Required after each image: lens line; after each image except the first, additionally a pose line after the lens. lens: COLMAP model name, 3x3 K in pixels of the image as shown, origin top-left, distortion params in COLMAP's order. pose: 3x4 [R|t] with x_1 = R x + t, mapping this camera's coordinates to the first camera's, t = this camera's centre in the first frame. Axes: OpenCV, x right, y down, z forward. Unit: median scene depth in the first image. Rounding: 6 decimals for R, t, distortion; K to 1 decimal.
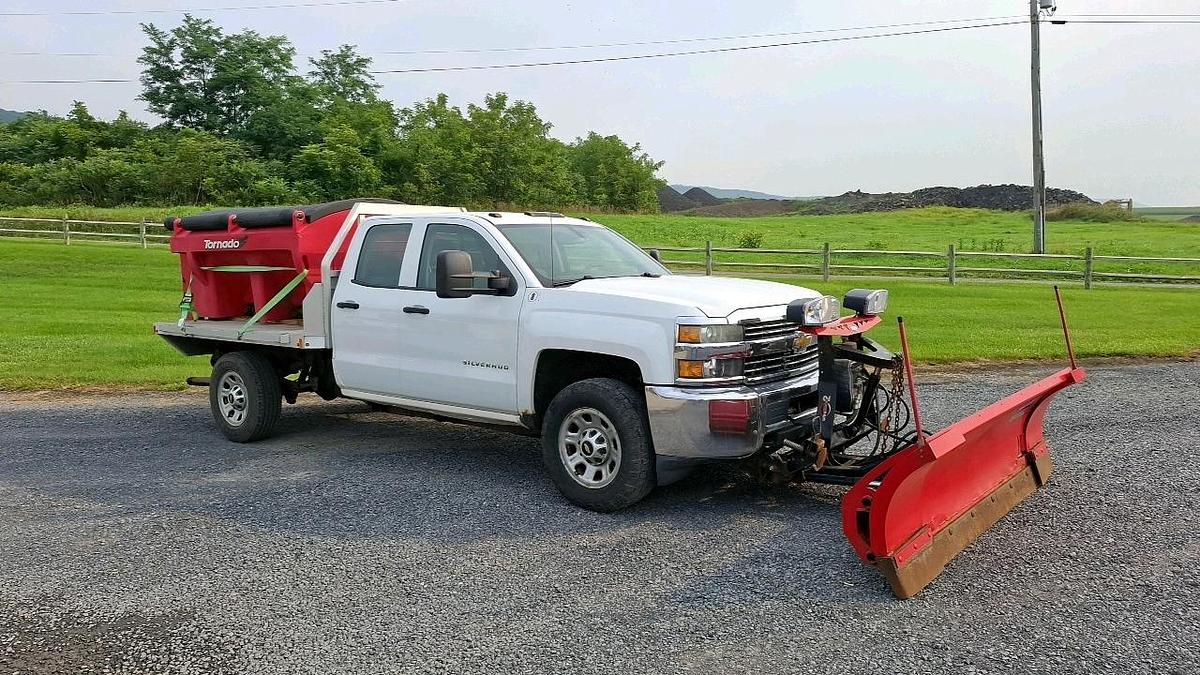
lens RADIAL K [[831.9, 0, 608.7], [0, 831.9, 343.3], [0, 0, 1]] dist [0.099463, -0.093928]
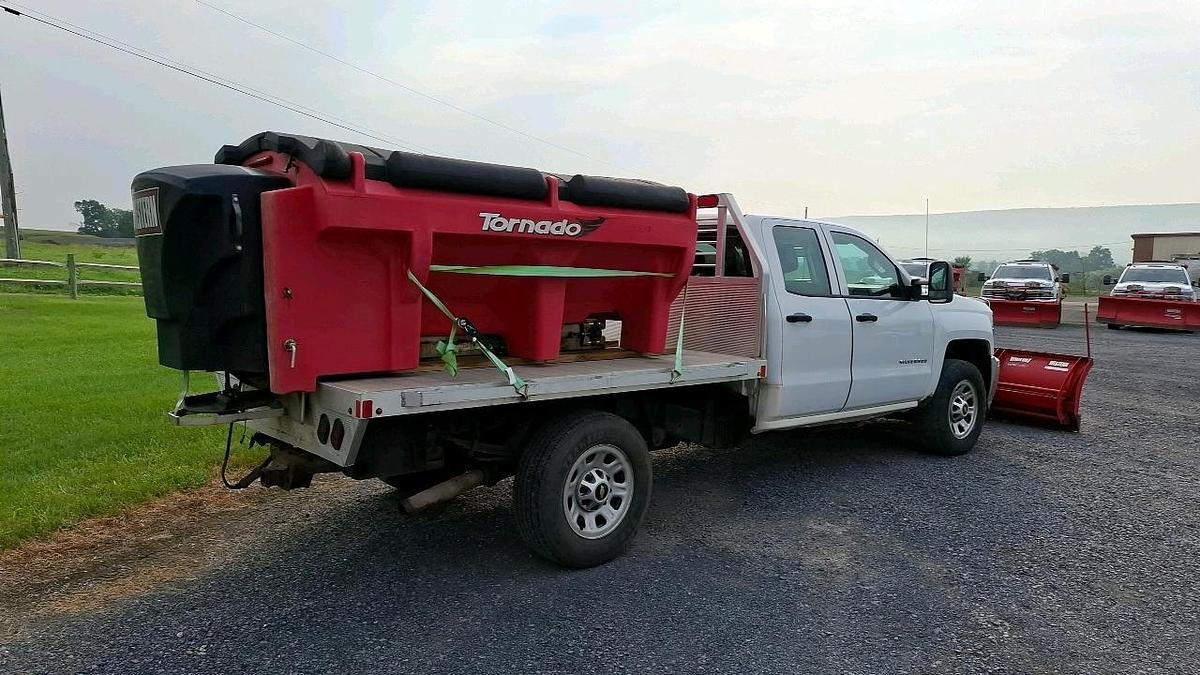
lens RADIAL K [[831.9, 0, 614.9], [0, 831.9, 345.8], [0, 0, 1]] dist [0.099463, -0.093928]
pose [[0.185716, -0.063925, 0.980522, -1.084329], [0.080984, 0.995482, 0.049562, -0.068668], [-0.979260, 0.070202, 0.190054, 0.937272]]
